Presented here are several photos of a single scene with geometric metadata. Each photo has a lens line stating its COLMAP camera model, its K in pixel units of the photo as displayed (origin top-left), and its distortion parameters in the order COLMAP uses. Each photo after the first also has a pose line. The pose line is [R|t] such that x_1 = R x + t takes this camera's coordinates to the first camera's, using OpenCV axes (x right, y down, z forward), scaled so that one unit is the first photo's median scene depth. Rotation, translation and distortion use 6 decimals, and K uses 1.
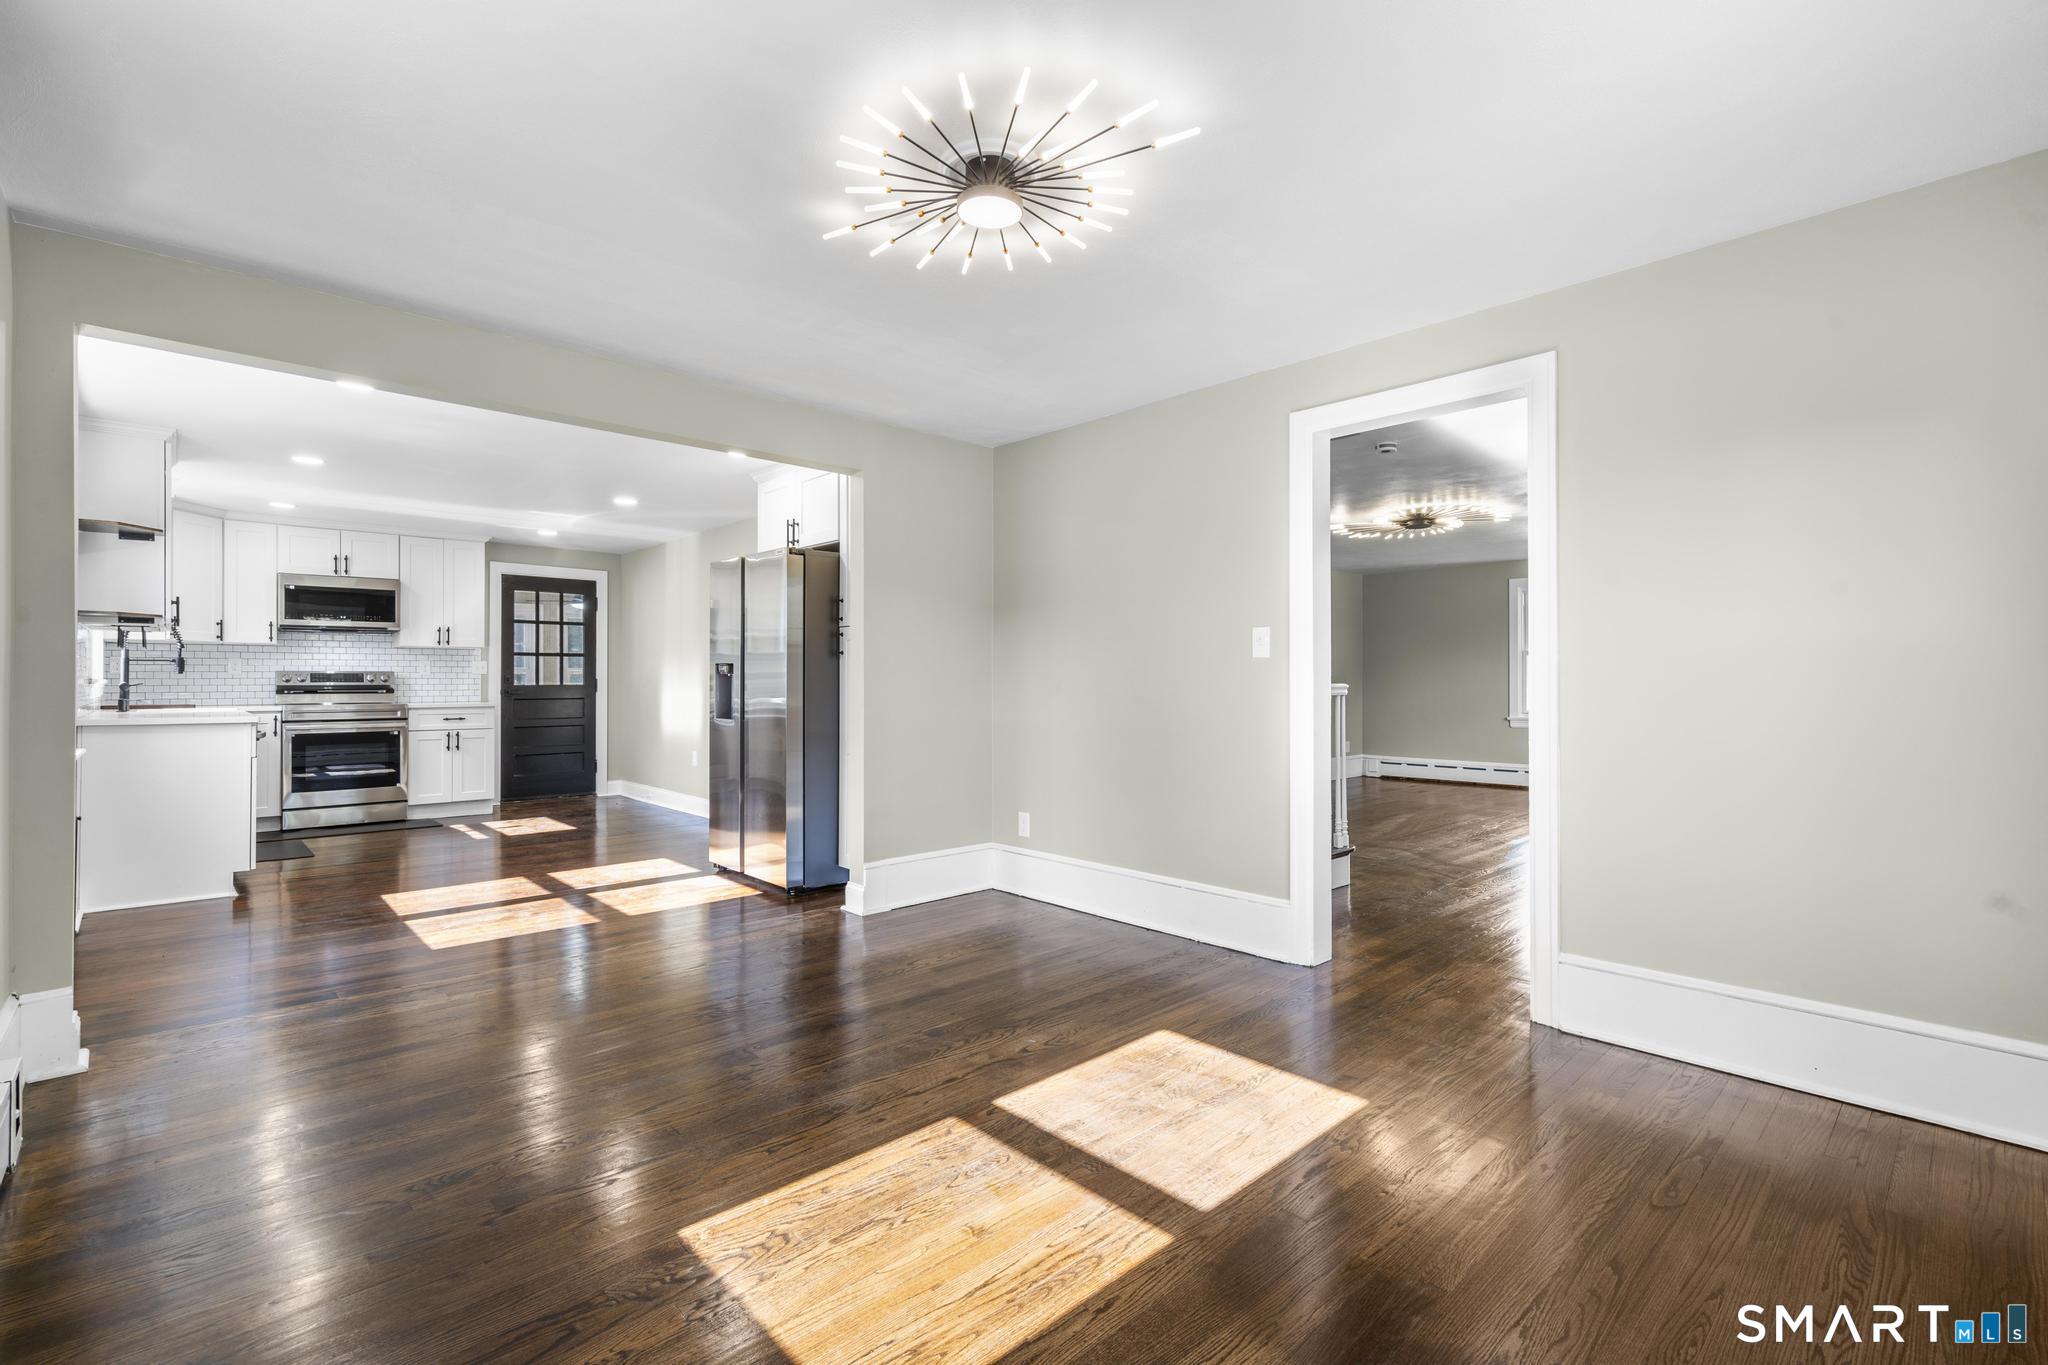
lens RADIAL K [[923.9, 0, 1030.3], [0, 923.9, 679.1], [0, 0, 1]] dist [-0.004097, 0.002055]
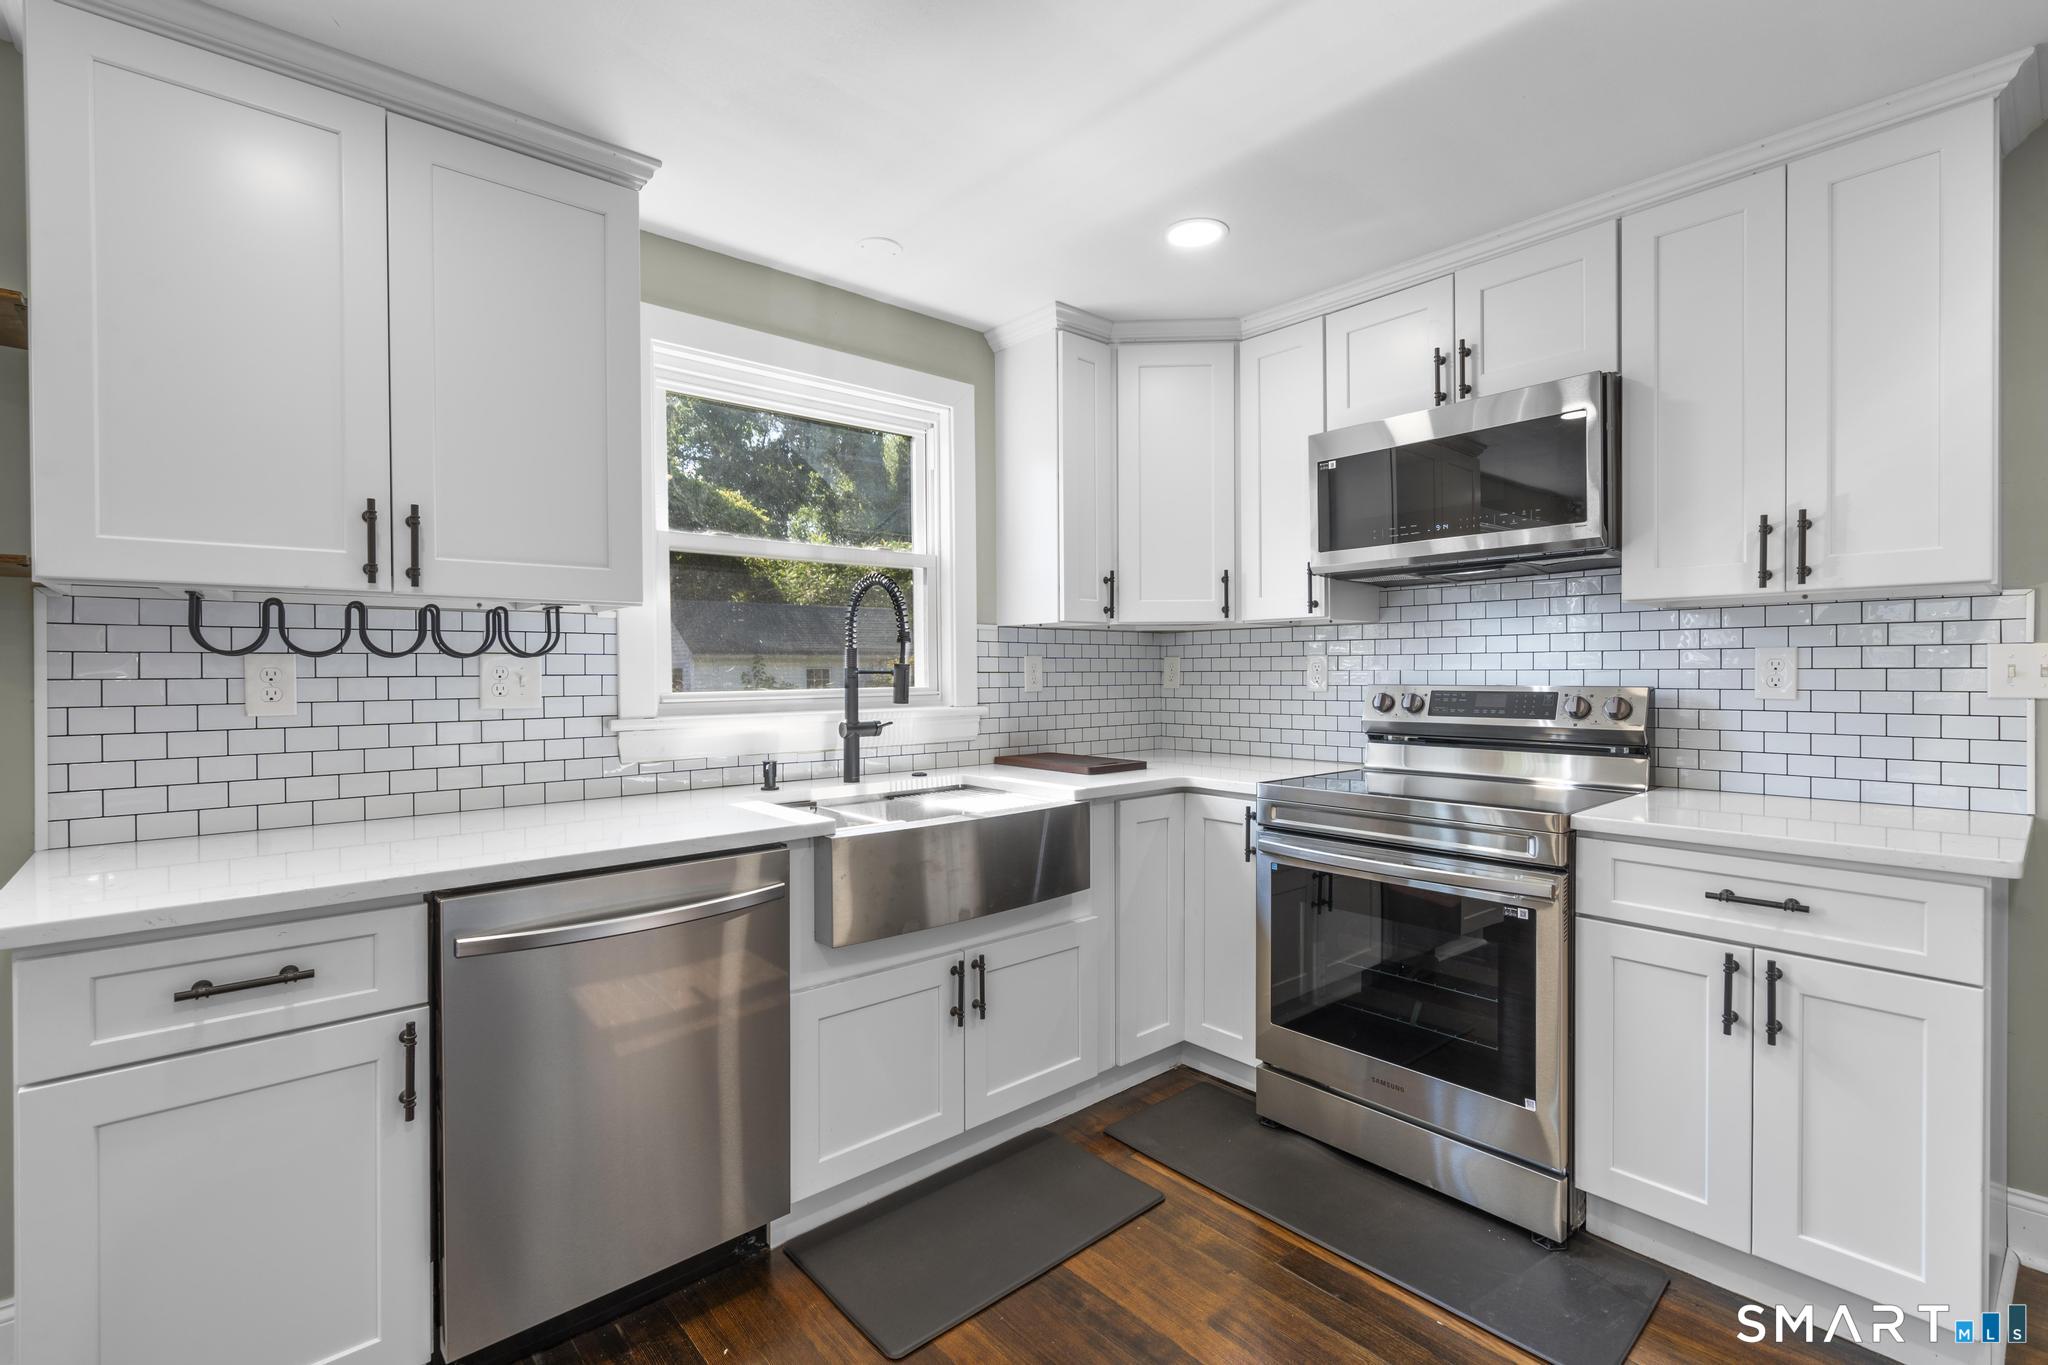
lens RADIAL K [[923.9, 0, 1025.4], [0, 923.9, 676.5], [0, 0, 1]] dist [-0.004097, 0.002055]
pose [[-0.032206, 0.009273, -0.999438, -0.399979], [0.009240, 0.999917, 0.008980, -0.017283], [0.999439, -0.008946, -0.032289, 0.847952]]
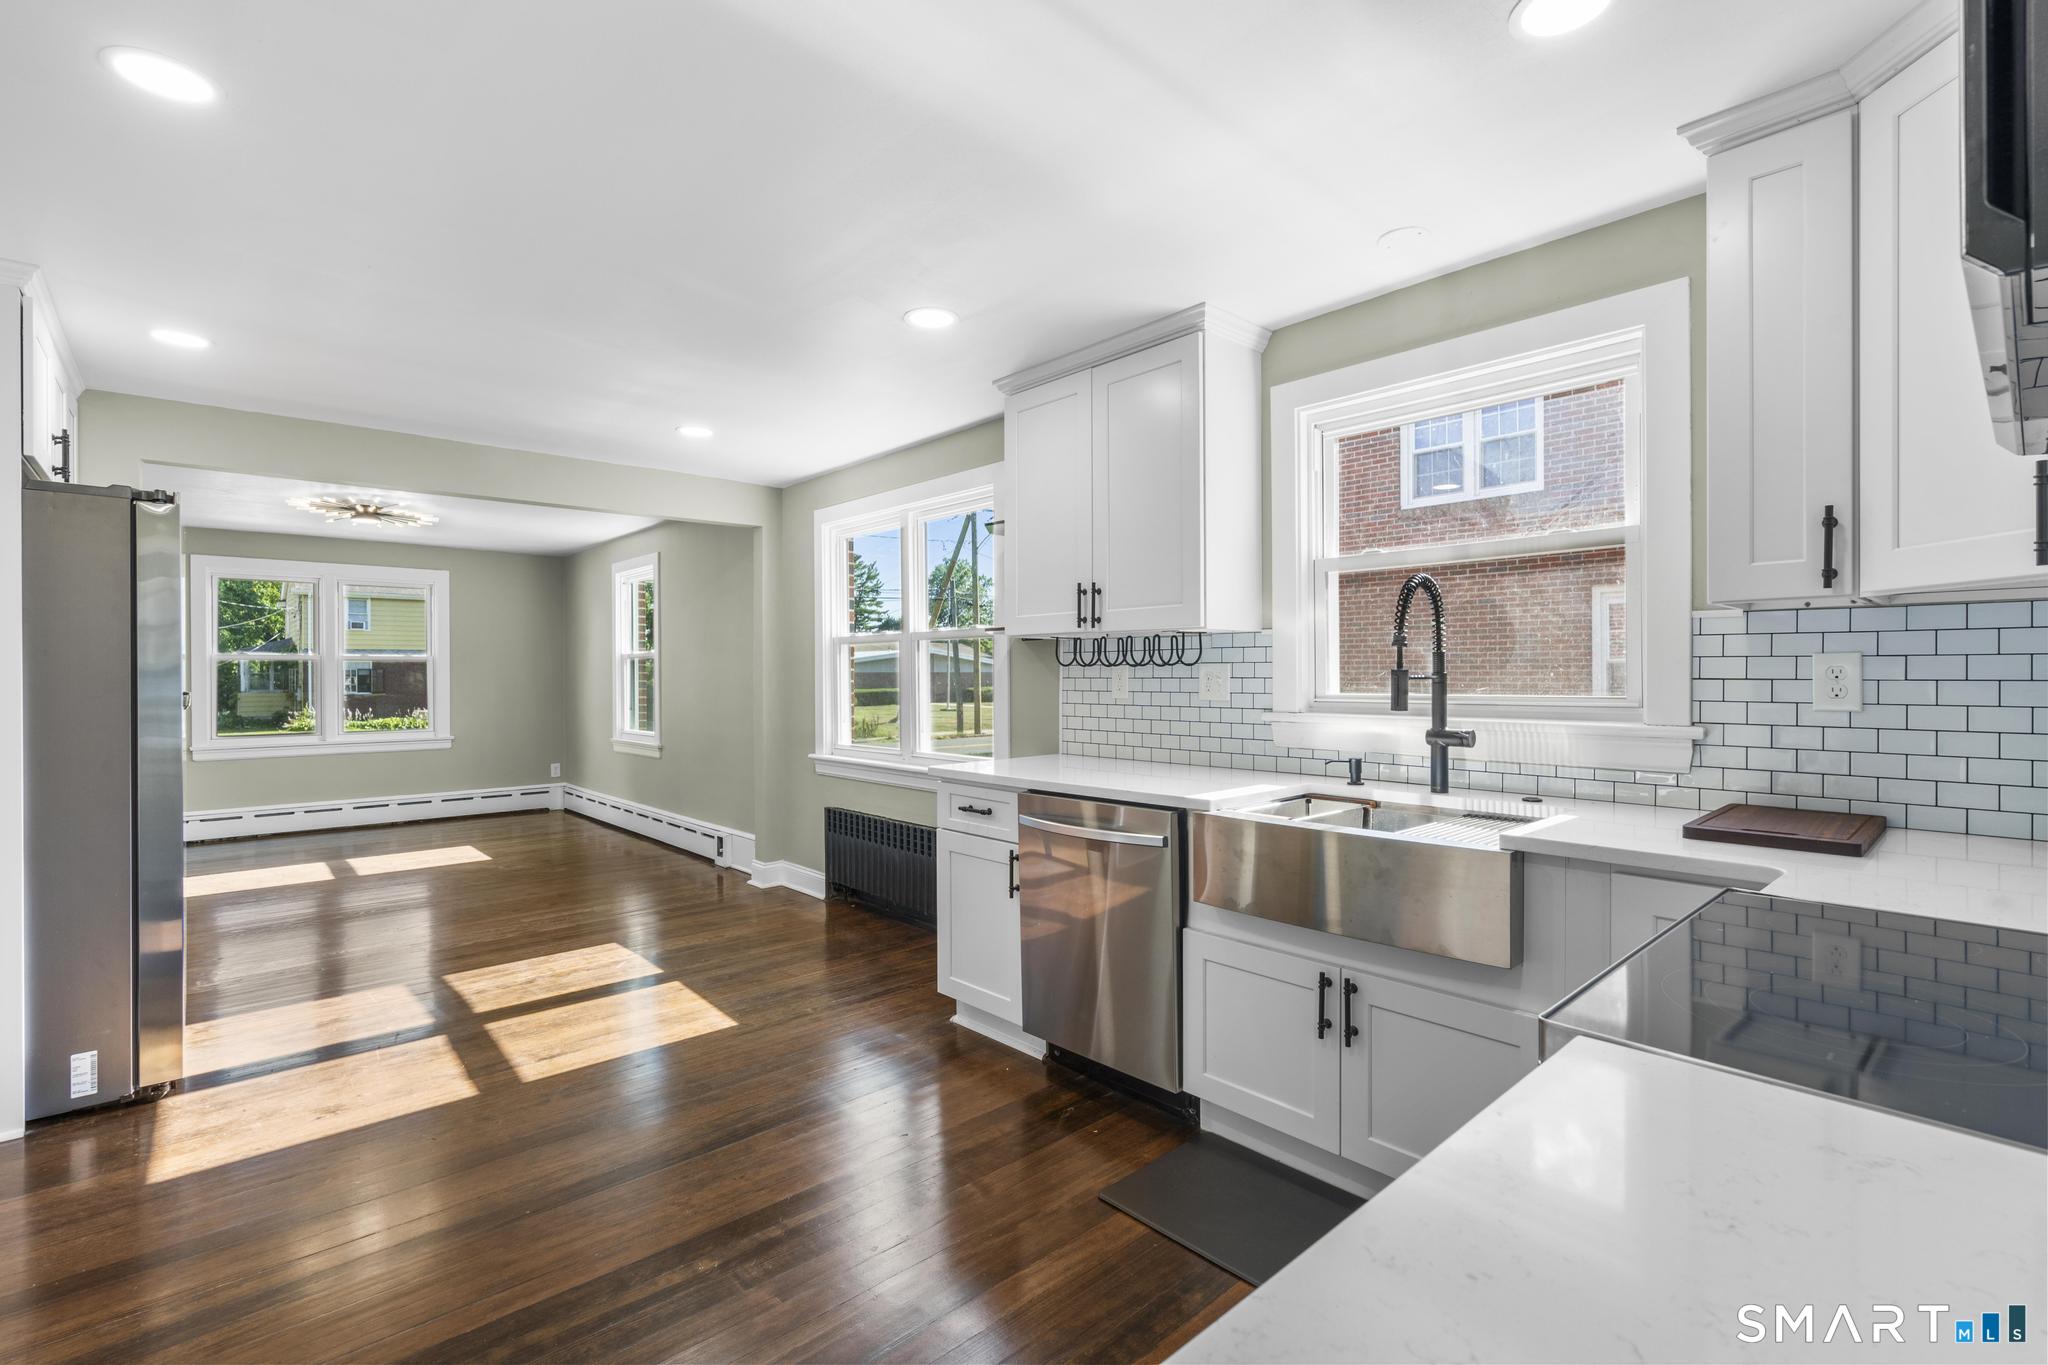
lens RADIAL K [[923.9, 0, 1041.4], [0, 923.9, 681.0], [0, 0, 1]] dist [-0.004097, 0.002055]
pose [[-0.999989, 0.004188, 0.002164, -0.610338], [0.004195, 0.999986, 0.003161, -0.016692], [-0.002150, 0.003170, -0.999993, 1.112439]]
